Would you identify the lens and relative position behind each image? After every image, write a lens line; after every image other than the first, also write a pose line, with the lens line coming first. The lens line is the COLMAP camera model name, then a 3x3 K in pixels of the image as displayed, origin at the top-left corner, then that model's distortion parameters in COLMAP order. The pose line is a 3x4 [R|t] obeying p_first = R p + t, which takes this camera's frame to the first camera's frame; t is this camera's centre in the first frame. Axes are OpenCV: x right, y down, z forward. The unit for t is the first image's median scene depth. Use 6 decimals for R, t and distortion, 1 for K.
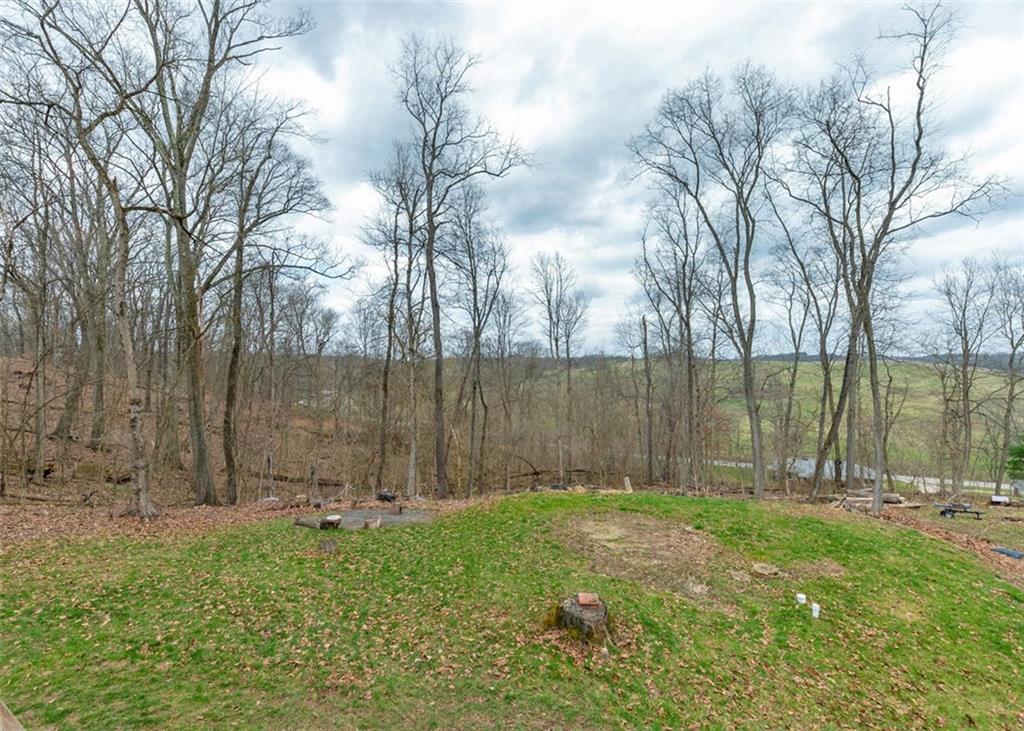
lens RADIAL K [[462.8, 0, 508.7], [0, 462.8, 363.3], [0, 0, 1]] dist [0.017548, -0.011128]
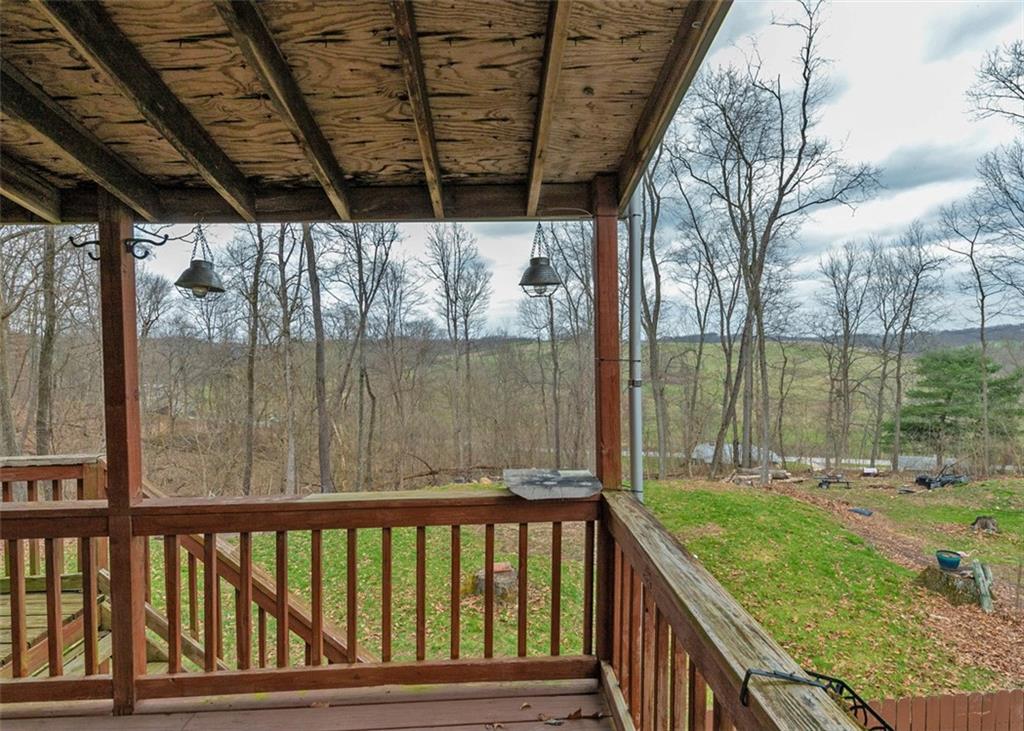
lens RADIAL K [[552.1, 0, 512.0], [0, 552.1, 365.5], [0, 0, 1]] dist [0.003286, 0.000208]
pose [[0.977135, -0.013837, 0.212171, -0.020101], [0.006472, 0.999354, 0.035365, -0.000768], [-0.212523, -0.033183, 0.976592, -0.068247]]
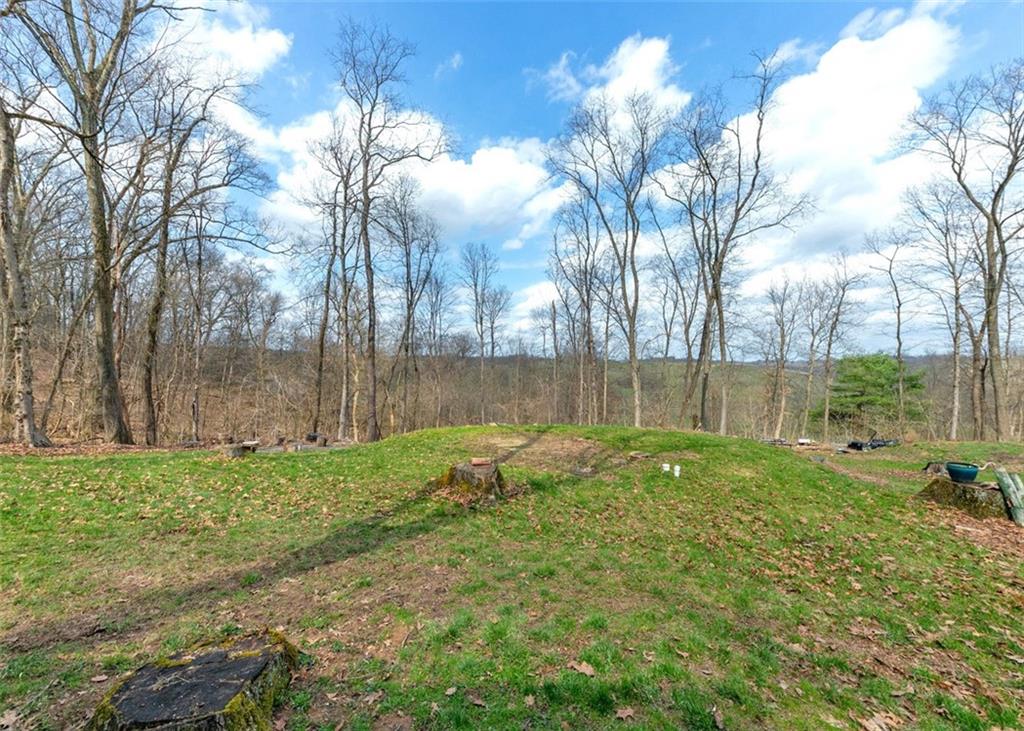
lens RADIAL K [[382.6, 0, 512.0], [0, 382.6, 365.5], [0, 0, 1]] dist [0.006965, -0.000341]
pose [[0.985774, 0.017402, 0.167174, 0.026625], [-0.018977, 0.999789, 0.007831, 0.082186], [-0.167002, -0.010892, 0.985896, 0.039015]]
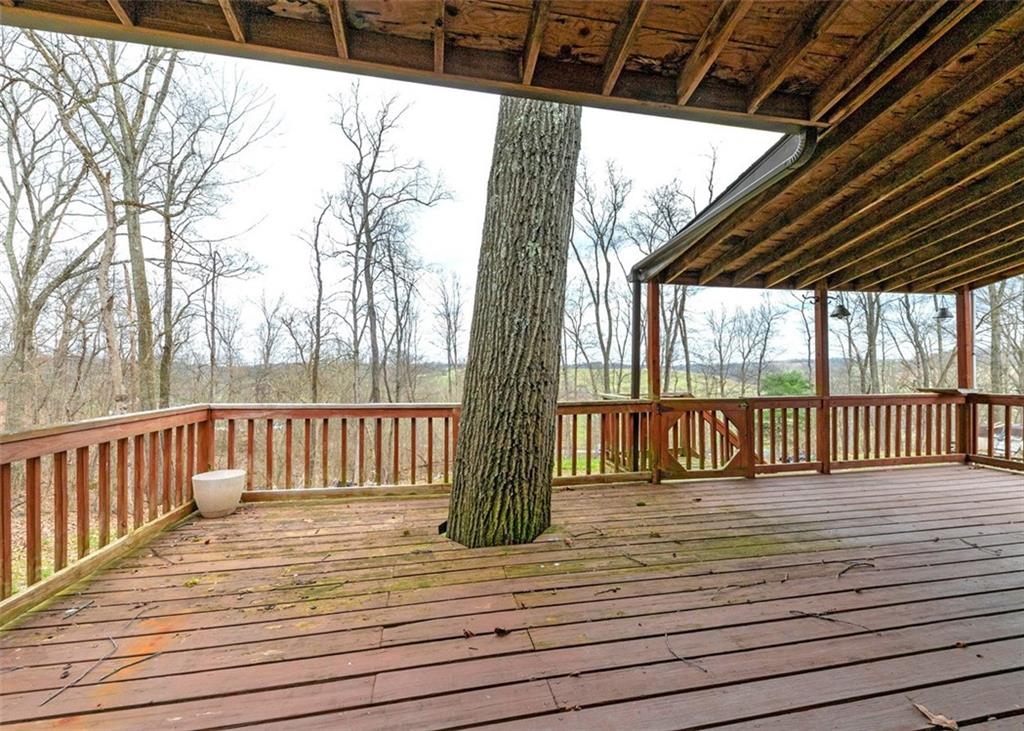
lens RADIAL K [[432.6, 0, 512.0], [0, 432.6, 365.5], [0, 0, 1]] dist [0.000438, -0.000242]
pose [[0.933937, 0.007845, 0.357352, -0.204308], [-0.004248, 0.999932, -0.010850, 0.011071], [-0.357413, 0.008615, 0.933907, -0.089206]]
